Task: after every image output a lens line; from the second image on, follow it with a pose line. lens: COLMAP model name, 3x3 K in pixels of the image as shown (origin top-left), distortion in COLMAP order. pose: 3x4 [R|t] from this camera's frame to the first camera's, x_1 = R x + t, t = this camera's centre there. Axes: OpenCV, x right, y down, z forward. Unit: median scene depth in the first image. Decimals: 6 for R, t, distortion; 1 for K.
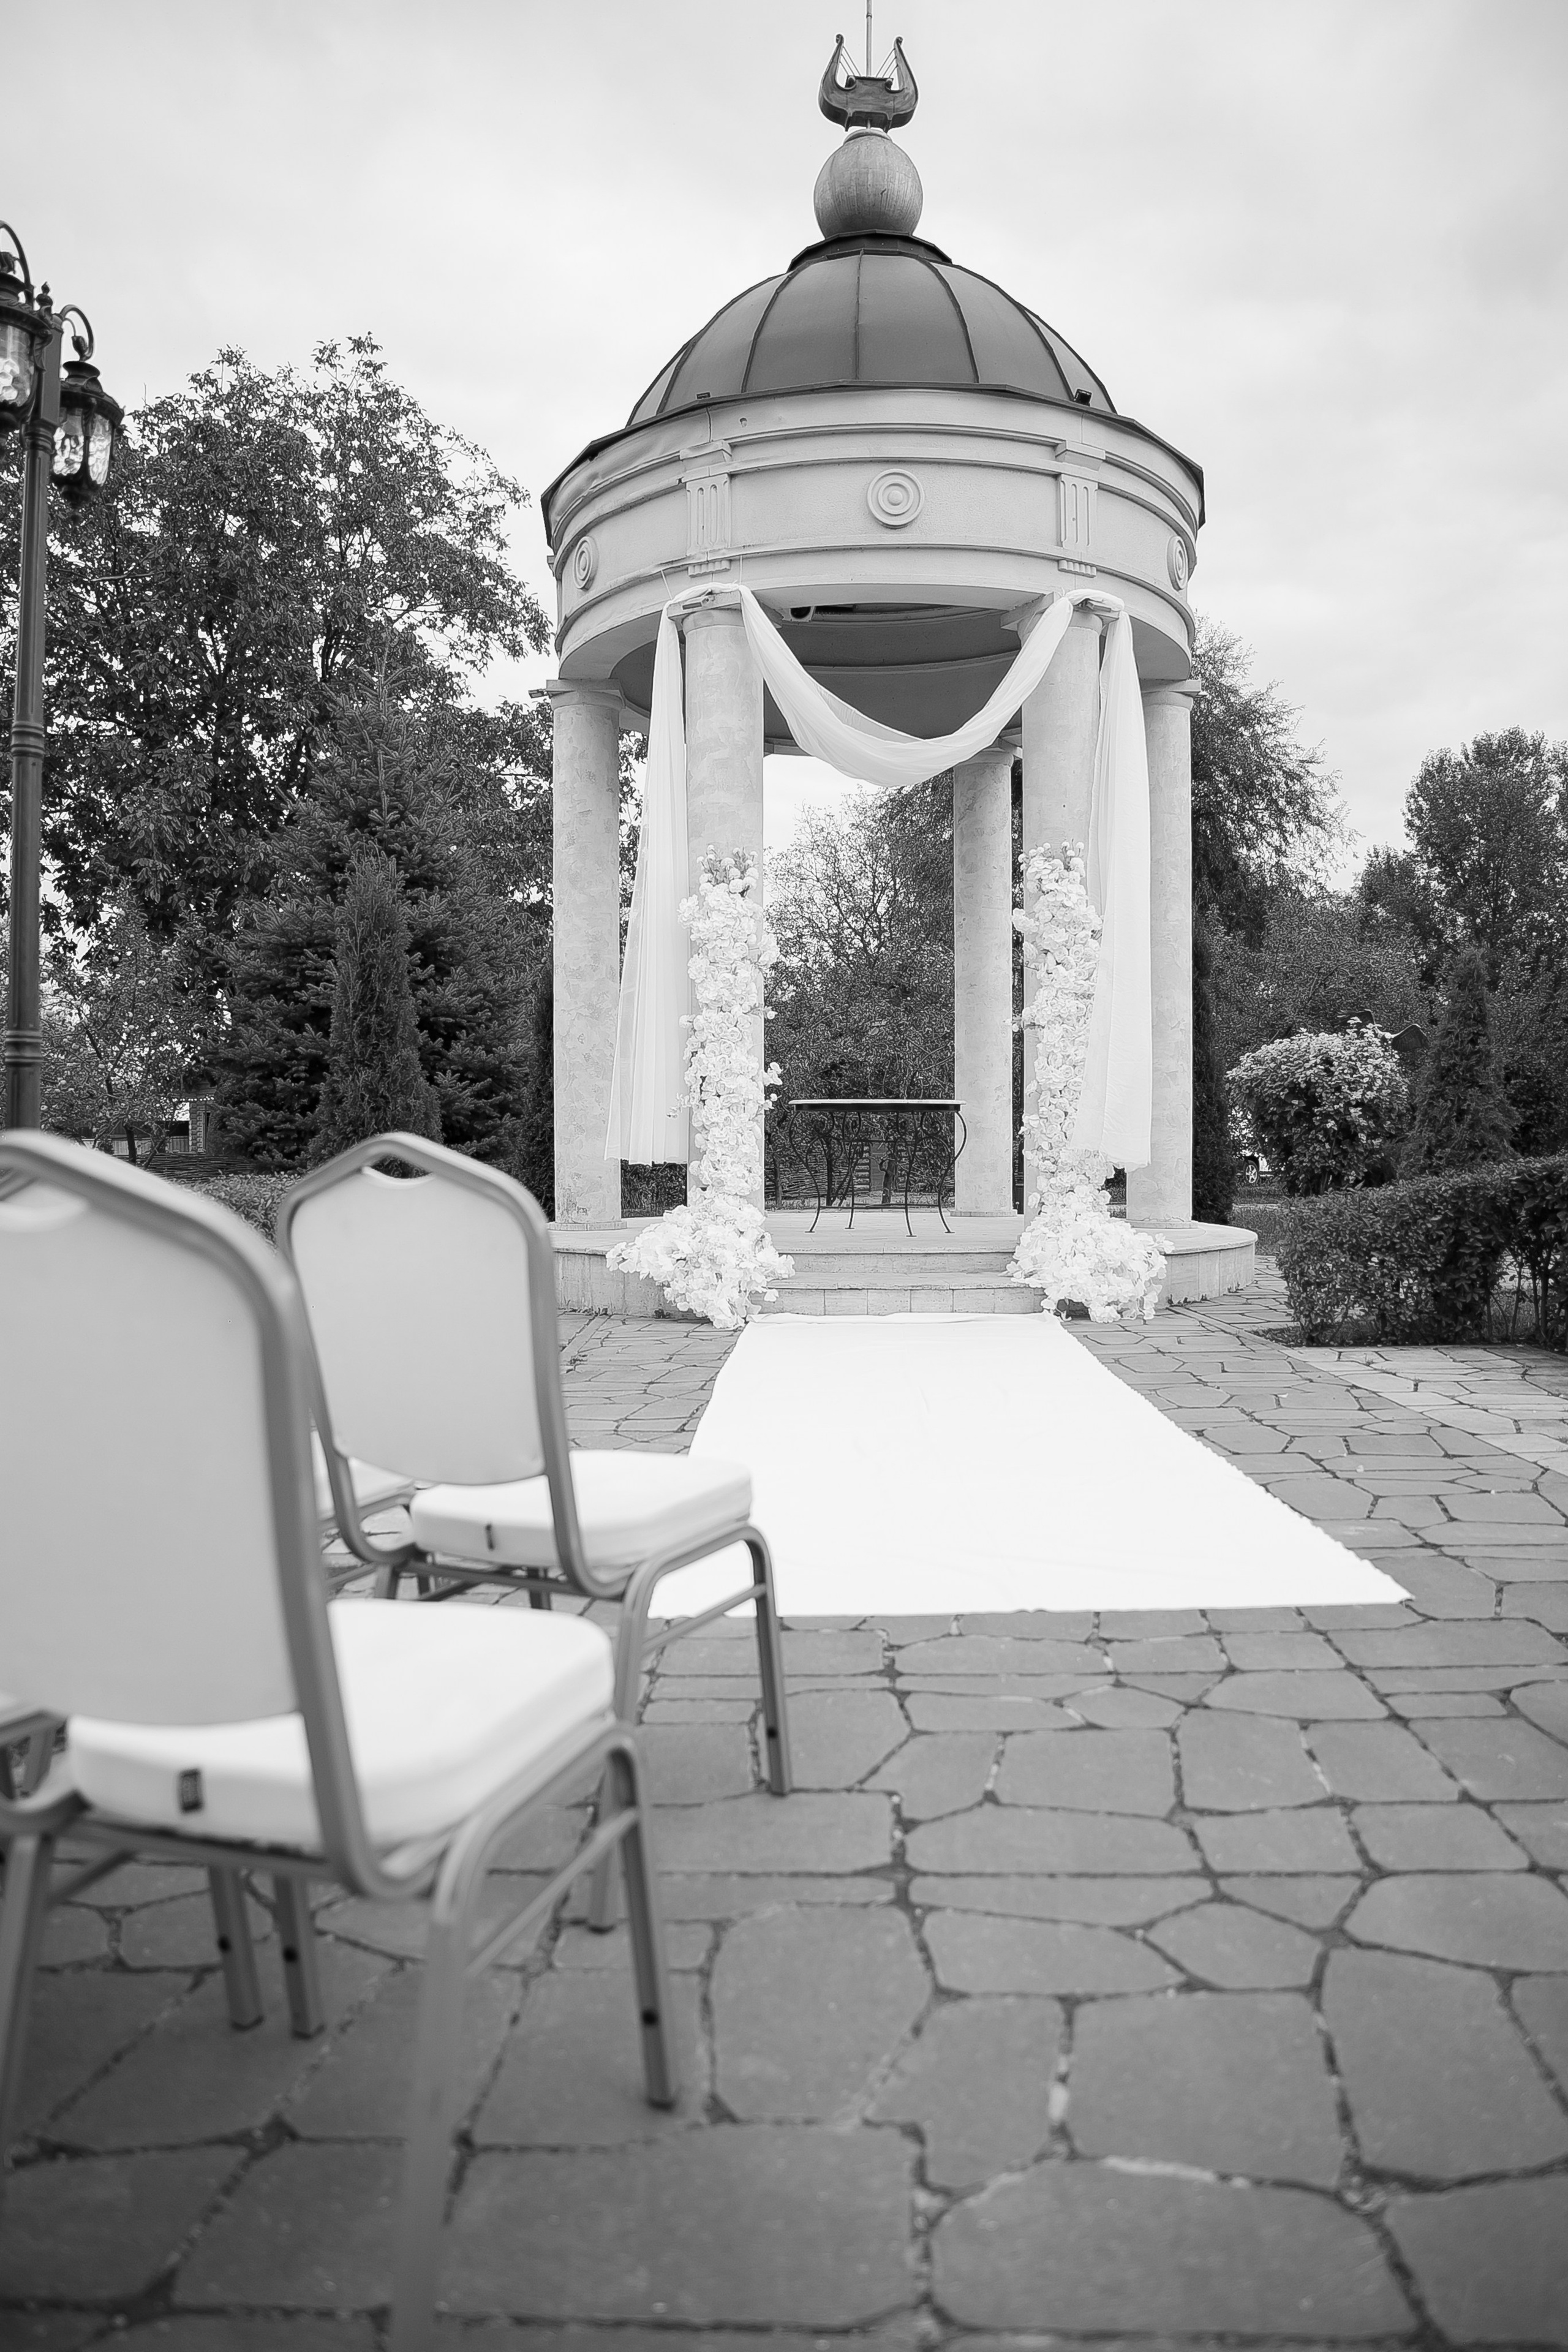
lens RADIAL K [[1708.2, 0, 772.9], [0, 1708.2, 1190.3], [0, 0, 1]] dist [-0.089530, 0.058395]
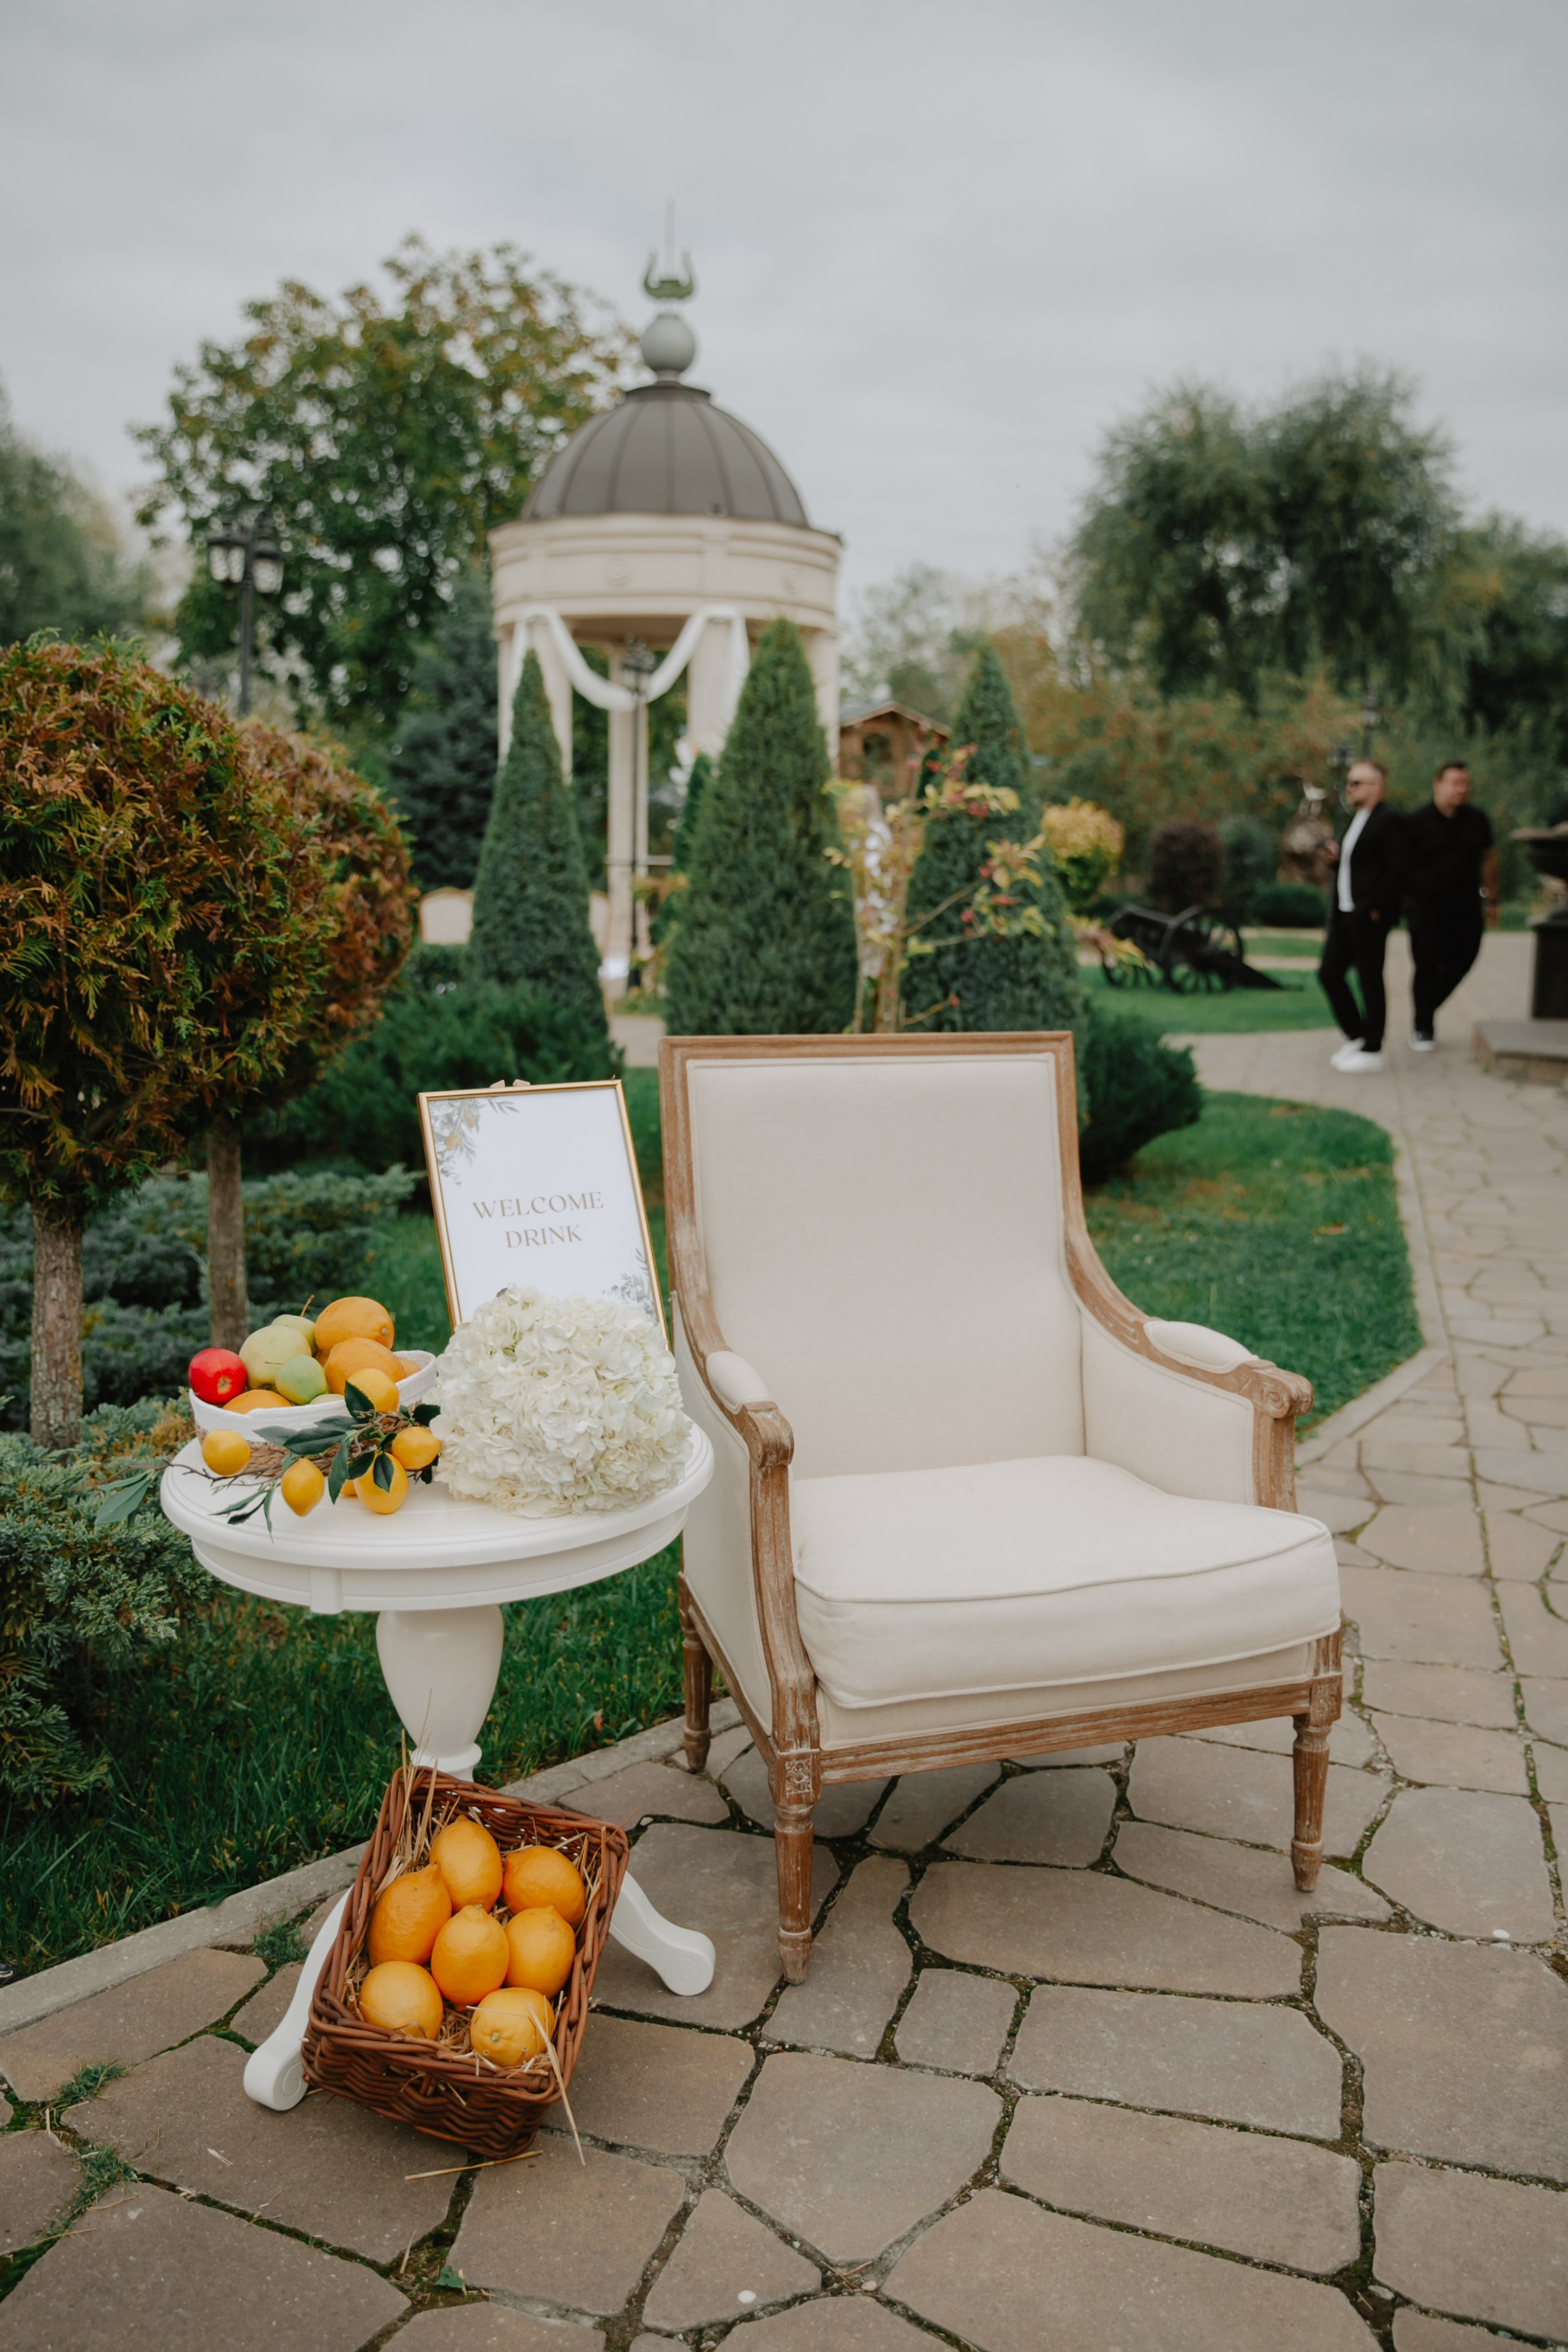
lens RADIAL K [[2101.4, 0, 762.1], [0, 2101.4, 1175.5], [0, 0, 1]] dist [-0.016523, -0.005275]
pose [[0.975942, 0.046662, -0.212980, 0.762866], [-0.020657, 0.992225, 0.122729, 0.008641], [0.217051, -0.115377, 0.969318, -1.420679]]
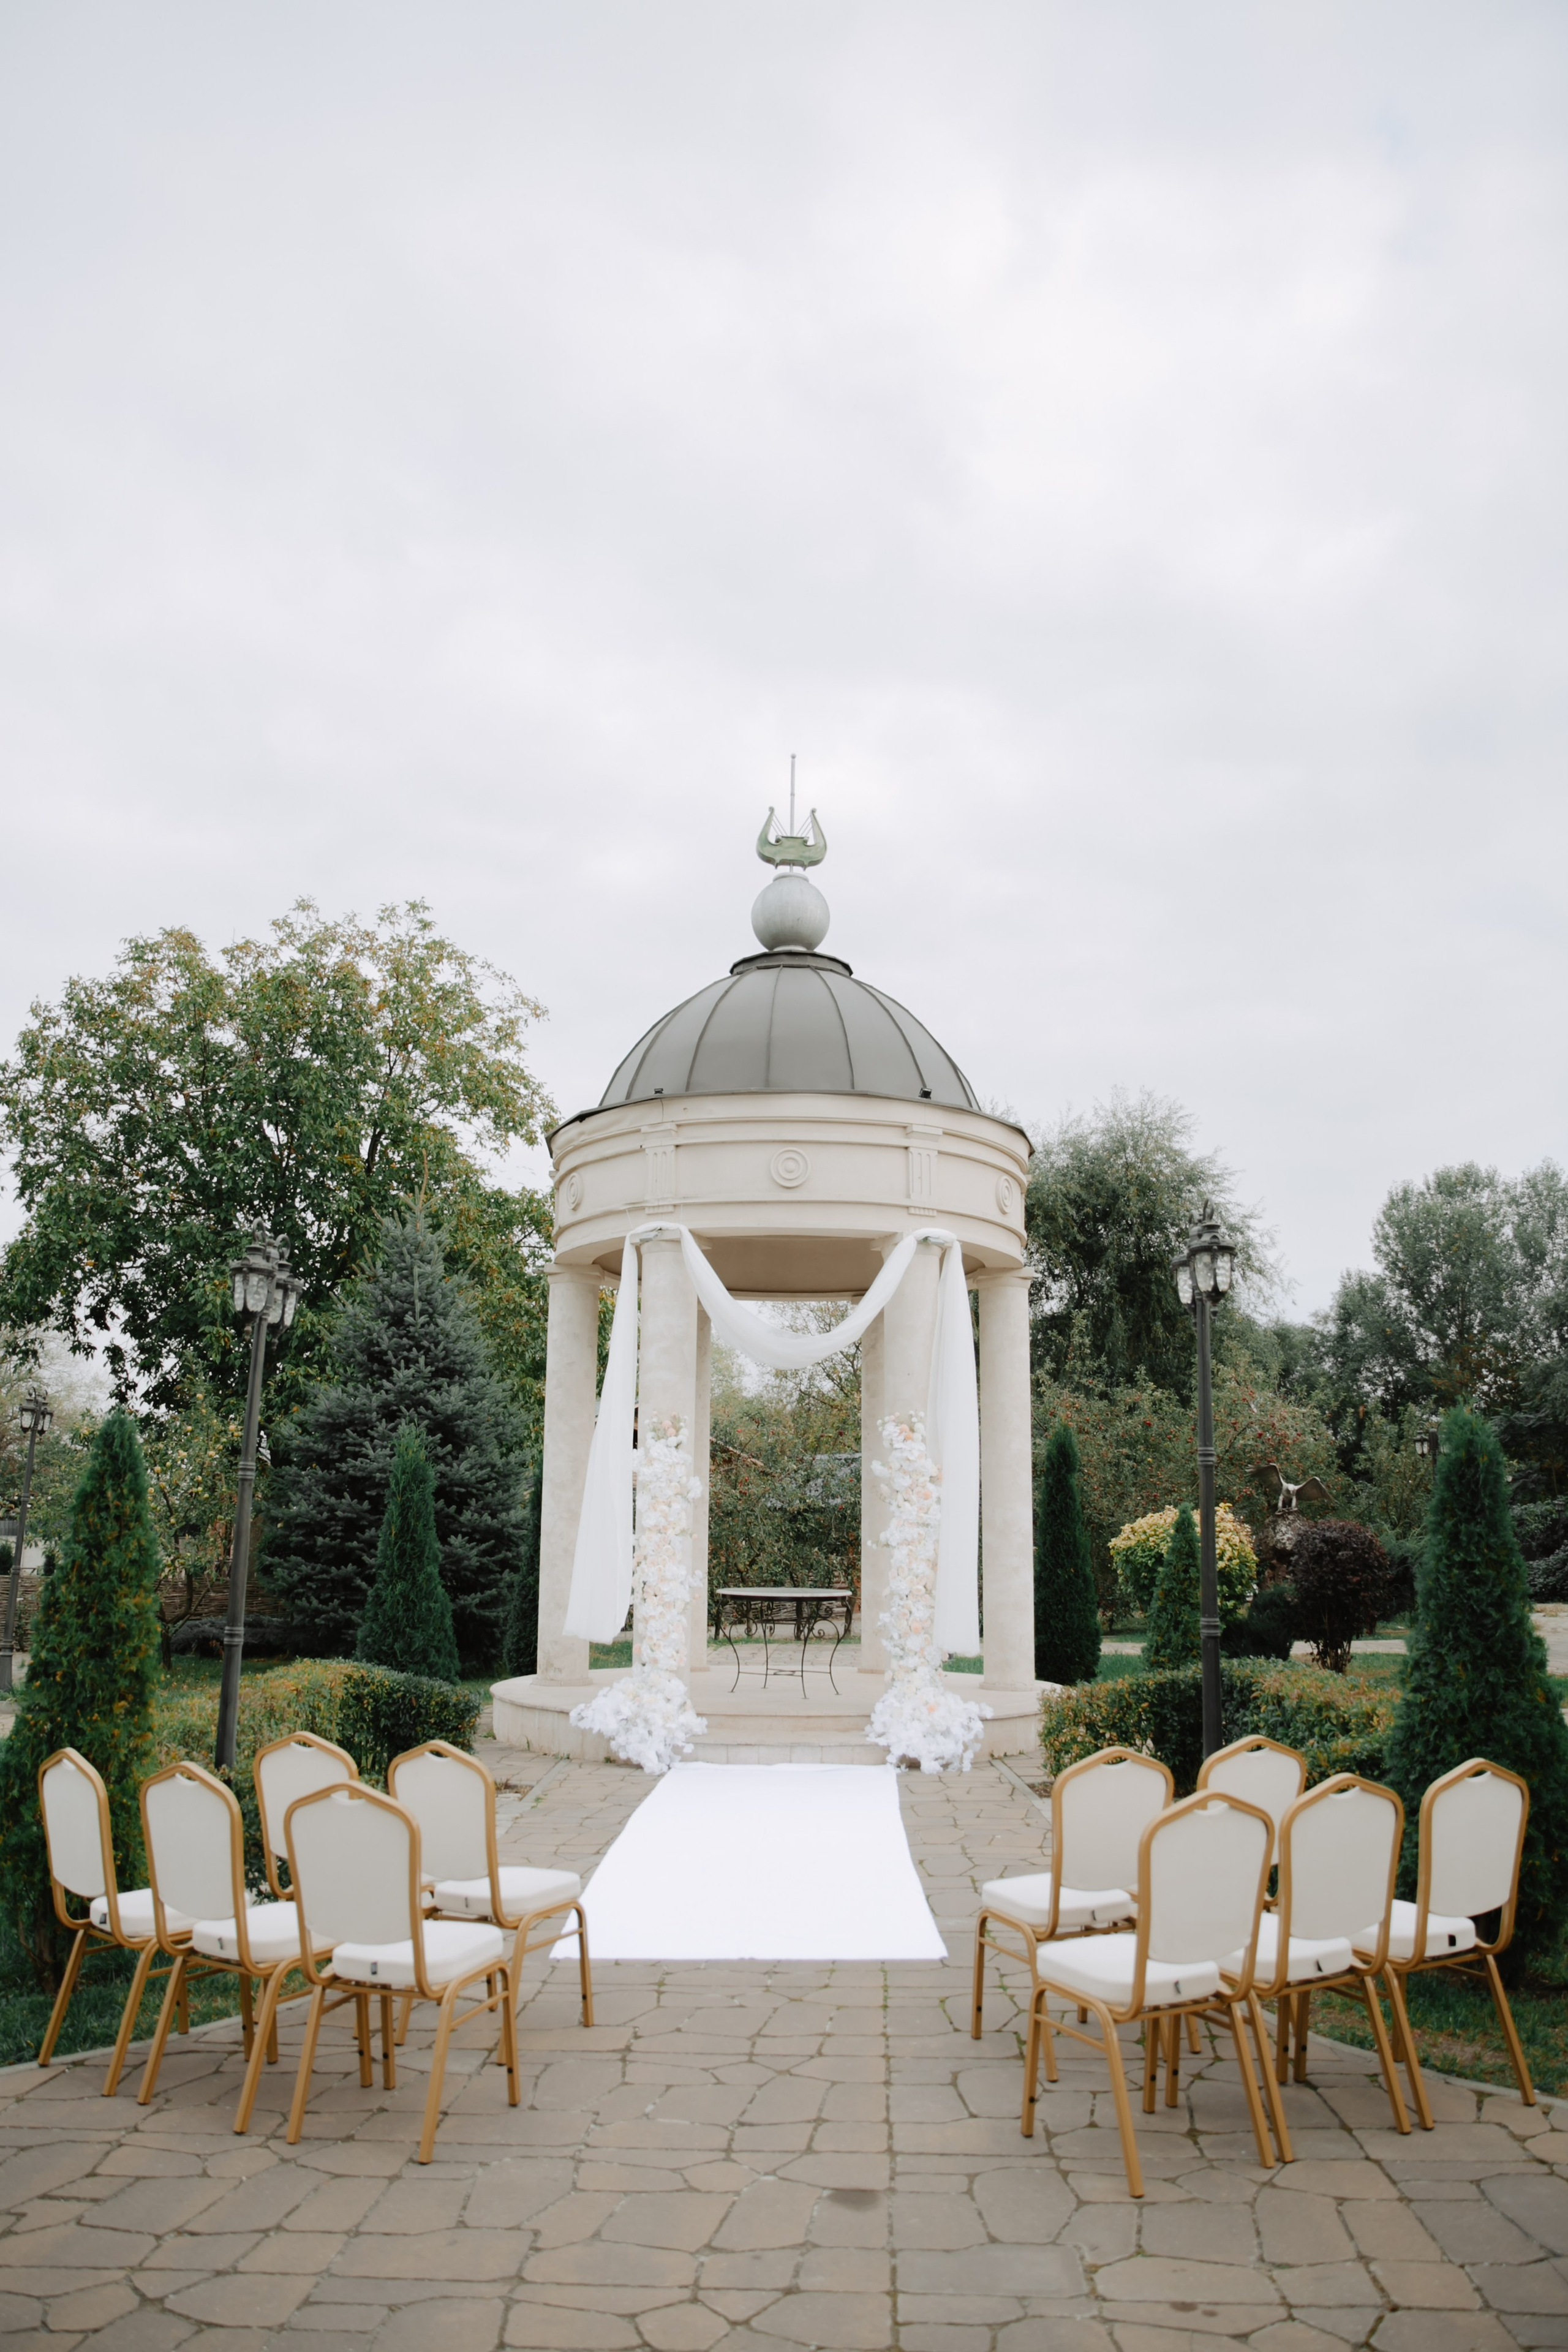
lens RADIAL K [[1708.2, 0, 765.9], [0, 1708.2, 1195.2], [0, 0, 1]] dist [-0.089530, 0.058395]
pose [[0.999840, 0.011486, -0.013748, 0.066635], [-0.014279, 0.974387, -0.224423, -0.059117], [0.010818, 0.224583, 0.974395, -0.369097]]
